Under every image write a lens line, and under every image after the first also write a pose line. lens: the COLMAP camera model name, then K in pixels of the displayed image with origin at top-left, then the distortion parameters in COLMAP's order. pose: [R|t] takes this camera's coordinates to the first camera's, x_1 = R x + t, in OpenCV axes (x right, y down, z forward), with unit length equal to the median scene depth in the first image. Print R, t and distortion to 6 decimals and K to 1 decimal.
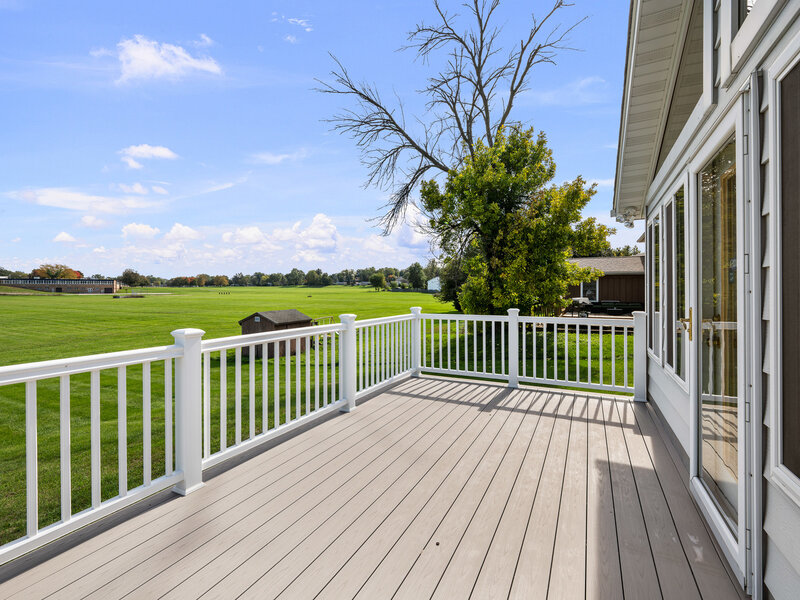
lens RADIAL K [[369.2, 0, 400.0], [0, 369.2, 289.7], [0, 0, 1]] dist [-0.001308, -0.000103]
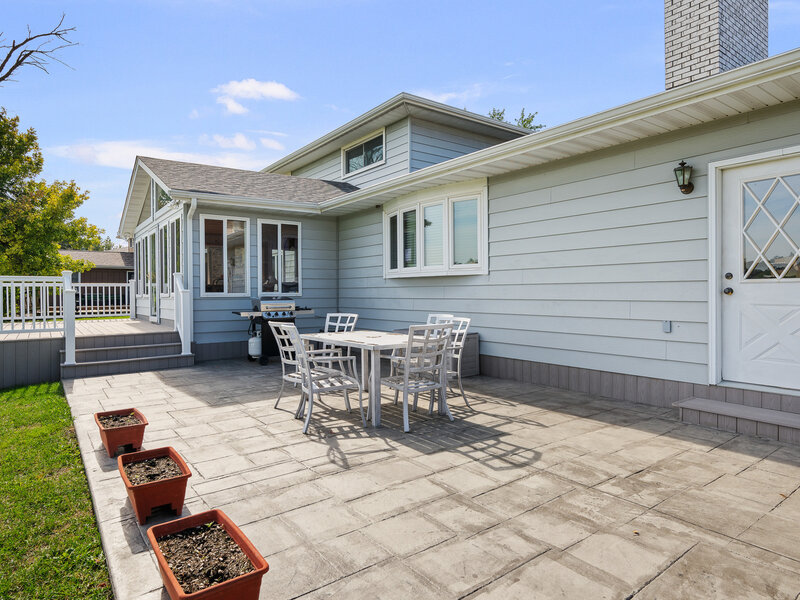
lens RADIAL K [[482.3, 0, 400.0], [0, 482.3, 300.0], [0, 0, 1]] dist [-0.002021, -0.001294]
pose [[0.438177, -0.016384, 0.898739, -0.429964], [0.005680, 0.999864, 0.015458, 0.050995], [-0.898871, -0.001669, 0.438211, -0.590472]]
